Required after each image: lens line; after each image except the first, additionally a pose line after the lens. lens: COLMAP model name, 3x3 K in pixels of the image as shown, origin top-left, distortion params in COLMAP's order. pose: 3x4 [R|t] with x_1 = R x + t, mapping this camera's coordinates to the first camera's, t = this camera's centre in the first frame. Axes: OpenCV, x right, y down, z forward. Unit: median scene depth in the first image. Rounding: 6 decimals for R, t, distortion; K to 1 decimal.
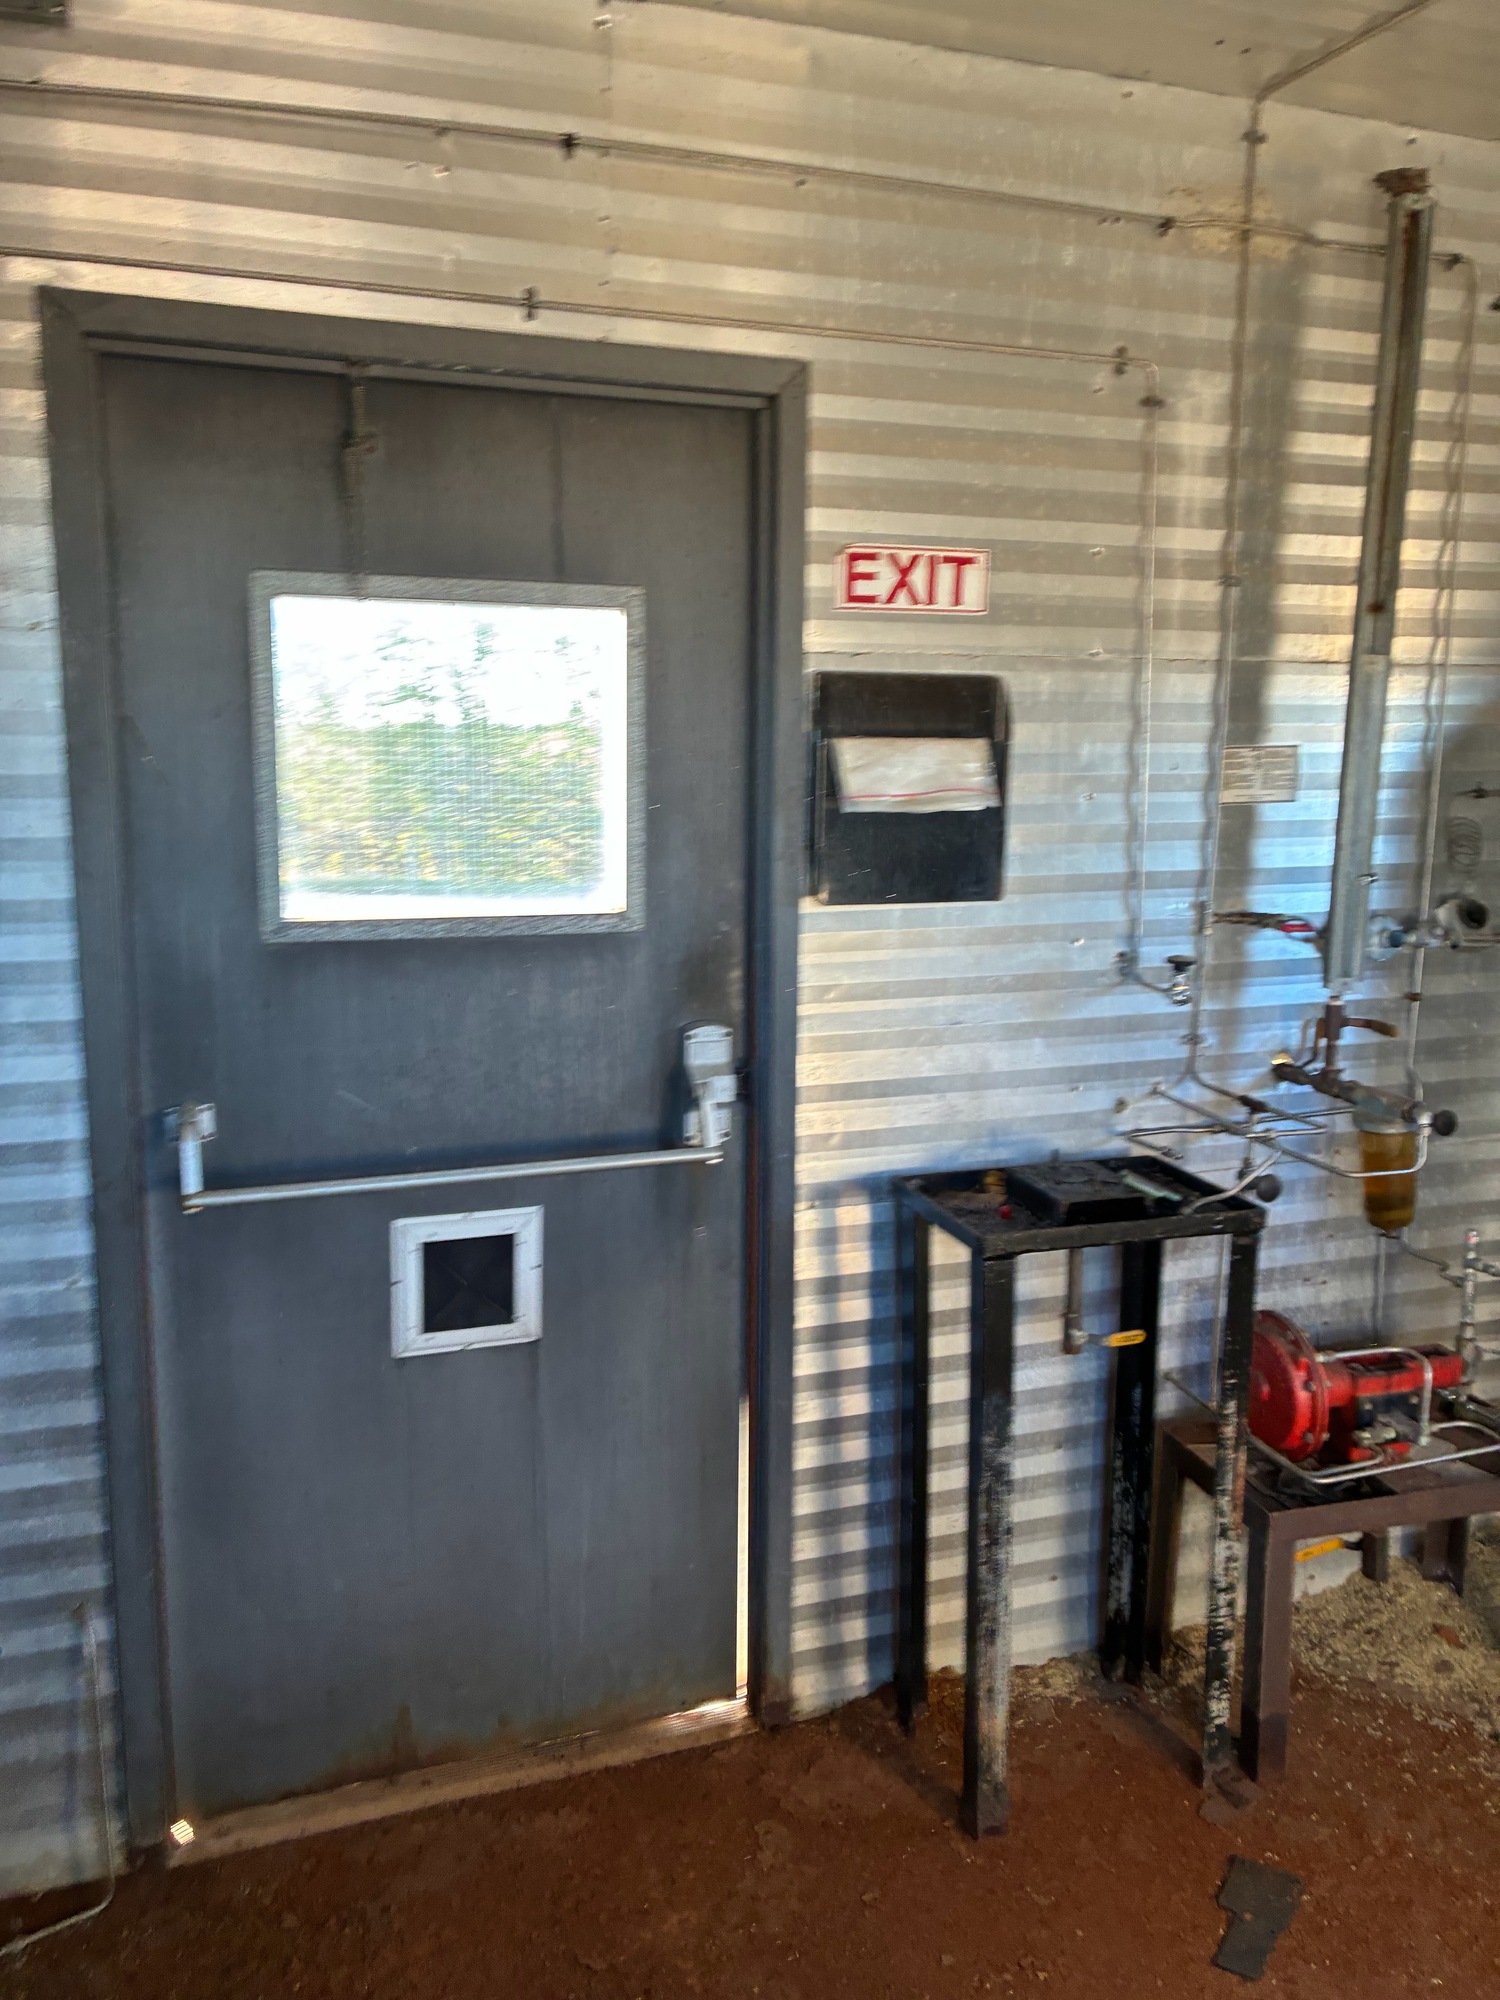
lens RADIAL K [[1527.4, 0, 737.6], [0, 1527.4, 993.6], [0, 0, 1]] dist [0.047747, -0.047808]
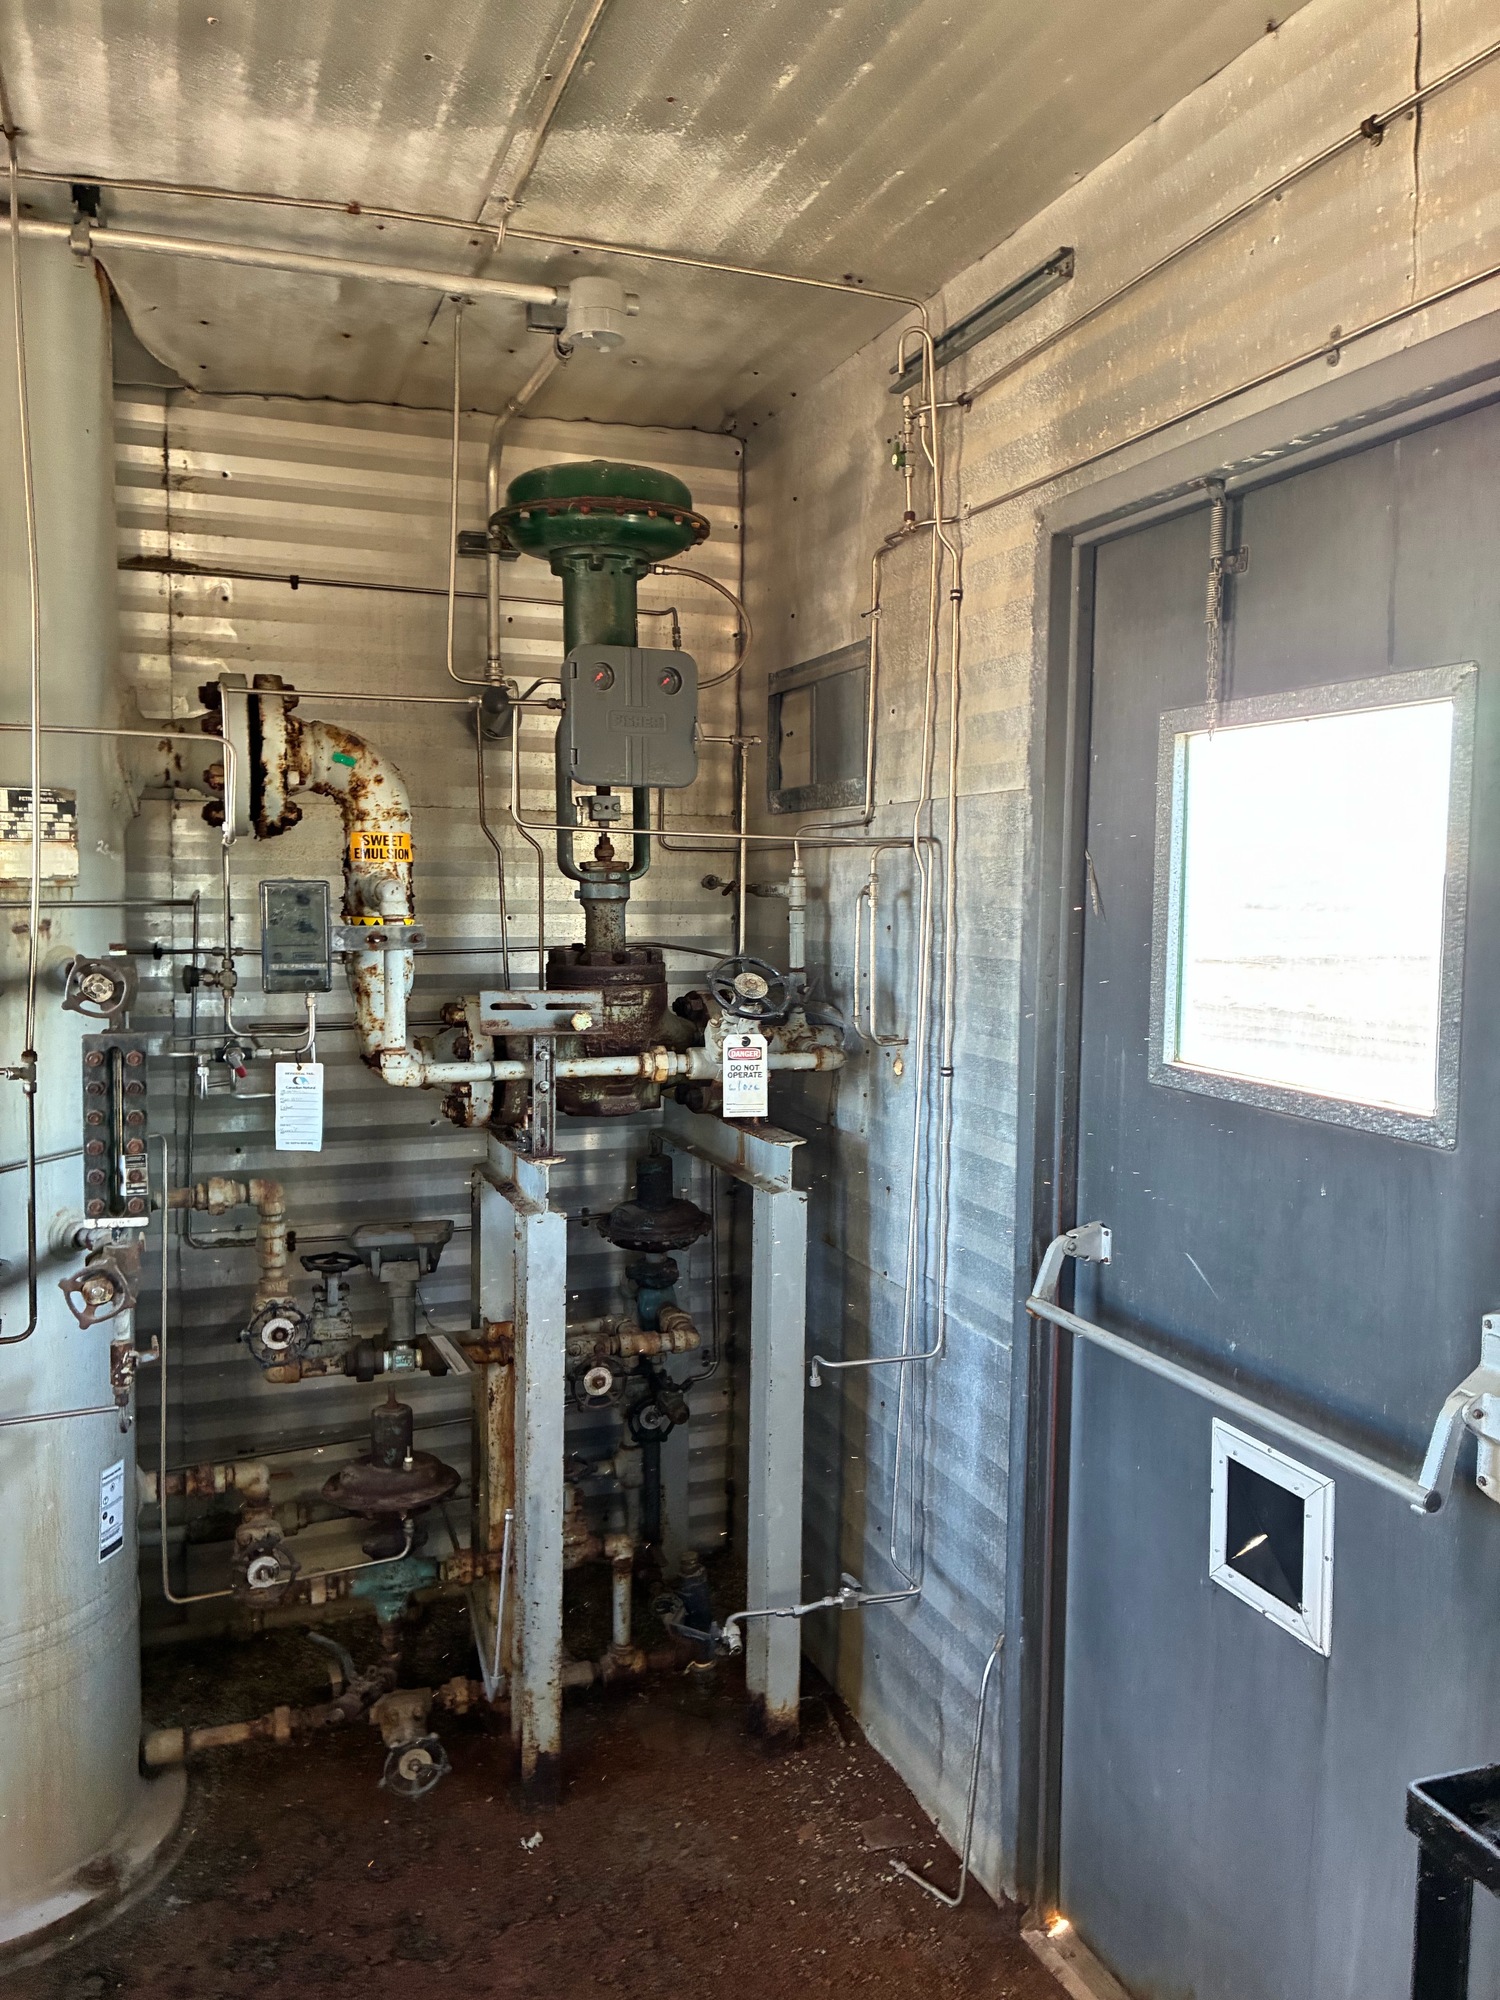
lens RADIAL K [[1524.7, 0, 762.2], [0, 1524.7, 983.6], [0, 0, 1]] dist [0.054007, -0.068480]
pose [[0.043910, 0.065682, -0.996874, 0.624065], [-0.167993, 0.984113, 0.057441, -0.104243], [0.984810, 0.164946, 0.054246, 0.653917]]
